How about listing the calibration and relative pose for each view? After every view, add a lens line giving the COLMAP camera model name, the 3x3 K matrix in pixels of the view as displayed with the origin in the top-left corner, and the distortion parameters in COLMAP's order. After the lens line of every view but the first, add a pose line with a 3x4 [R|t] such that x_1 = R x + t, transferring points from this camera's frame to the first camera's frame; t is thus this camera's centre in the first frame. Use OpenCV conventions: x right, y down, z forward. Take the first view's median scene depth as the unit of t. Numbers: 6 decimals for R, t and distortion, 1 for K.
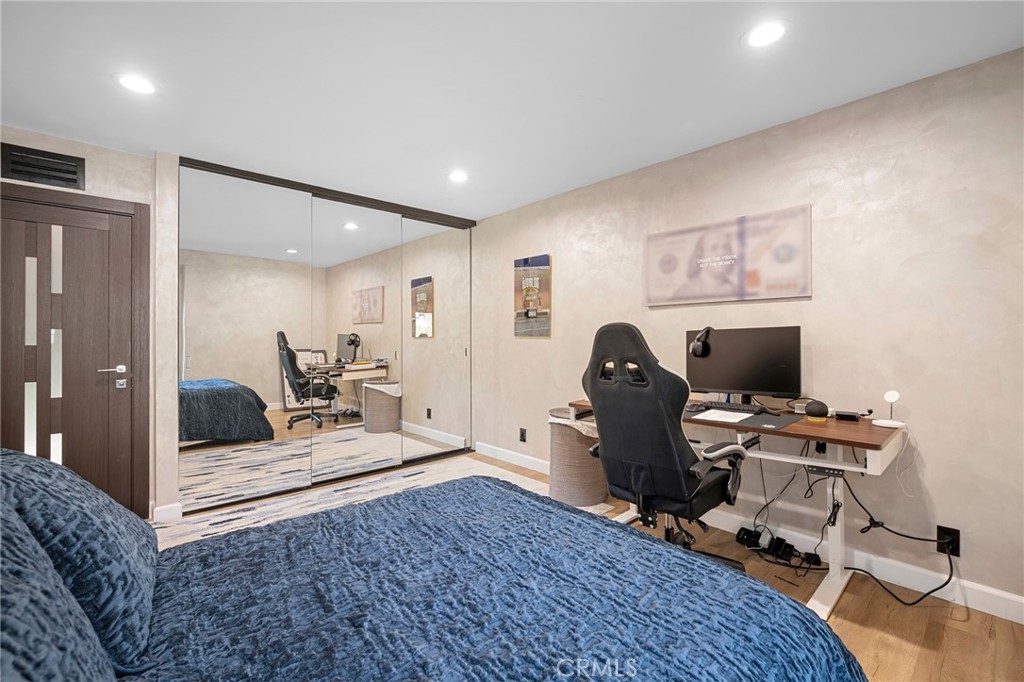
lens RADIAL K [[432.0, 0, 506.5], [0, 432.0, 336.9], [0, 0, 1]] dist [-0.003665, 0.000304]
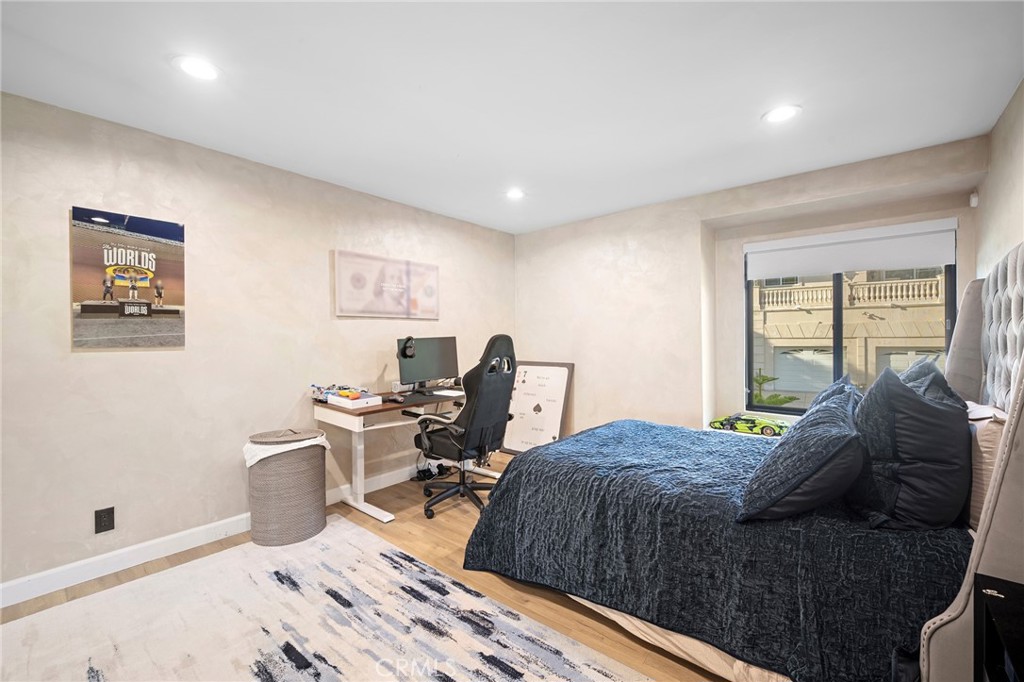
lens RADIAL K [[432.0, 0, 507.1], [0, 432.0, 340.2], [0, 0, 1]] dist [-0.003665, 0.000304]
pose [[-0.133170, -0.008354, 0.991058, -0.854142], [0.004891, 0.999947, 0.009086, -0.019457], [-0.991081, 0.006057, -0.133122, 0.782583]]
